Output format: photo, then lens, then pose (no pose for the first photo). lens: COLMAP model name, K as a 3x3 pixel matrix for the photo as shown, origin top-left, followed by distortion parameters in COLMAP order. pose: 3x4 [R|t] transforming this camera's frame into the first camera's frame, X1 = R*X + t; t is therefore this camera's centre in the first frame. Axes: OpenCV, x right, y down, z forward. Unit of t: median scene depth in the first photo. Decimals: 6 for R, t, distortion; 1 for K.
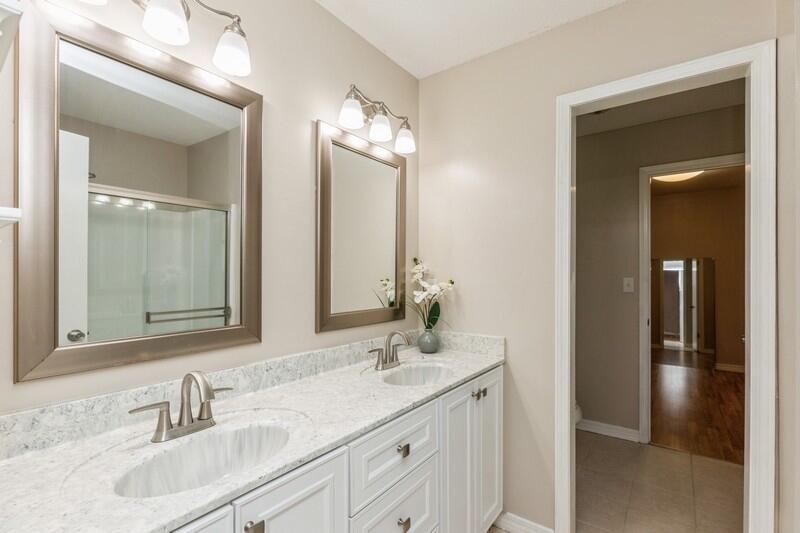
lens RADIAL K [[368.6, 0, 400.8], [0, 368.6, 270.5], [0, 0, 1]] dist [0.008206, -0.002056]
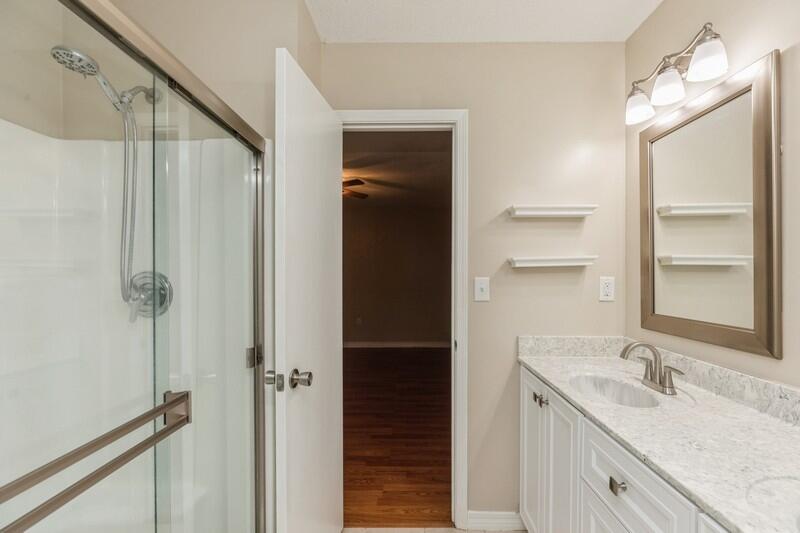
lens RADIAL K [[368.6, 0, 401.4], [0, 368.6, 273.9], [0, 0, 1]] dist [0.008206, -0.002056]
pose [[-0.821997, -0.013888, -0.569322, 0.790449], [-0.005949, 0.999857, -0.015801, 0.035242], [0.569461, -0.009601, -0.821963, 1.291179]]
